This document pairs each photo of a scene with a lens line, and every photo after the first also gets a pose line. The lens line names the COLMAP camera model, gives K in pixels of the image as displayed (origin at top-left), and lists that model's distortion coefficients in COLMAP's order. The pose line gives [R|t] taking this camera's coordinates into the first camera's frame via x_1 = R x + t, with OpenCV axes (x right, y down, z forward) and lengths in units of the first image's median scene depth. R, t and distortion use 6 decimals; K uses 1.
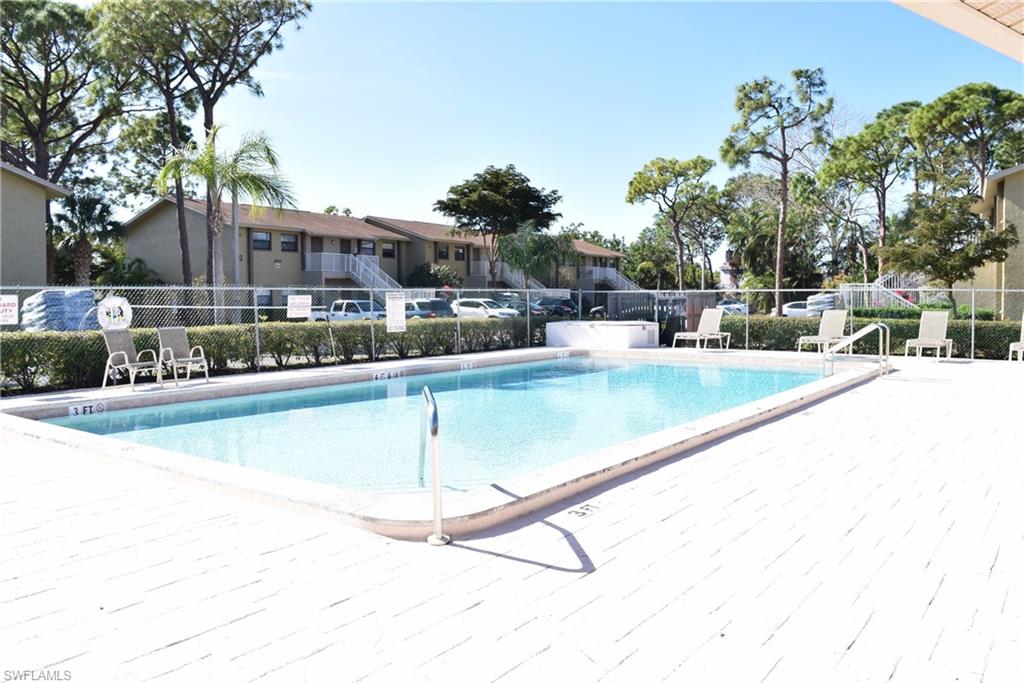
lens RADIAL K [[791.6, 0, 512.0], [0, 791.6, 339.6], [0, 0, 1]] dist [-0.000845, -0.000413]
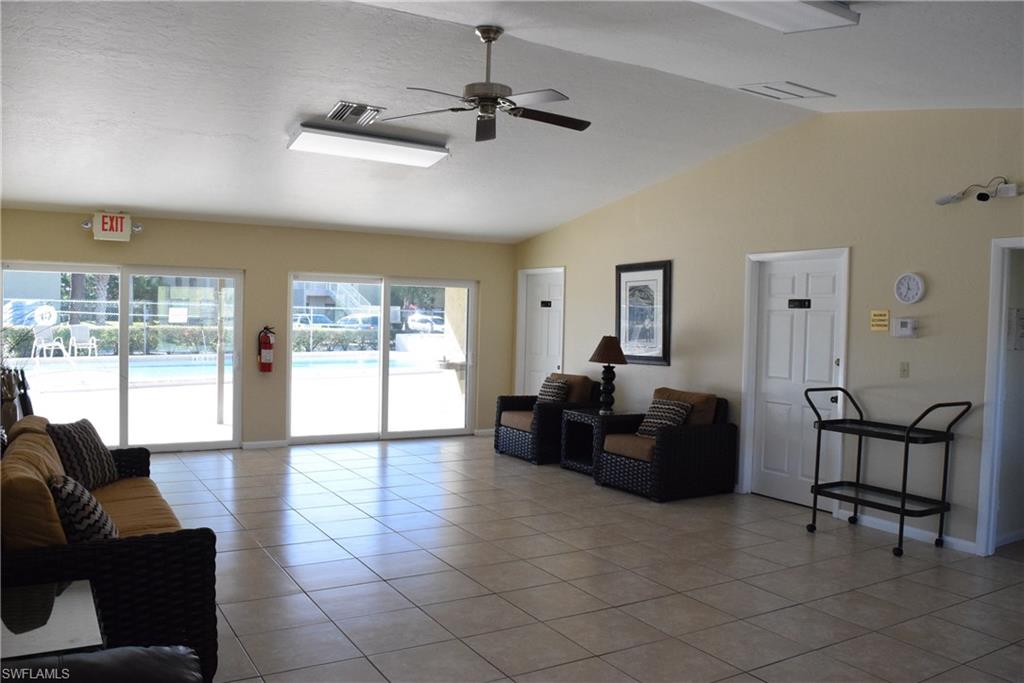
lens RADIAL K [[791.6, 0, 512.5], [0, 791.6, 343.9], [0, 0, 1]] dist [-0.000845, -0.000413]
pose [[0.996101, 0.031321, -0.082474, 0.509625], [-0.032927, 0.999292, -0.018181, 0.020356], [0.081846, 0.020825, 0.996427, -0.485460]]
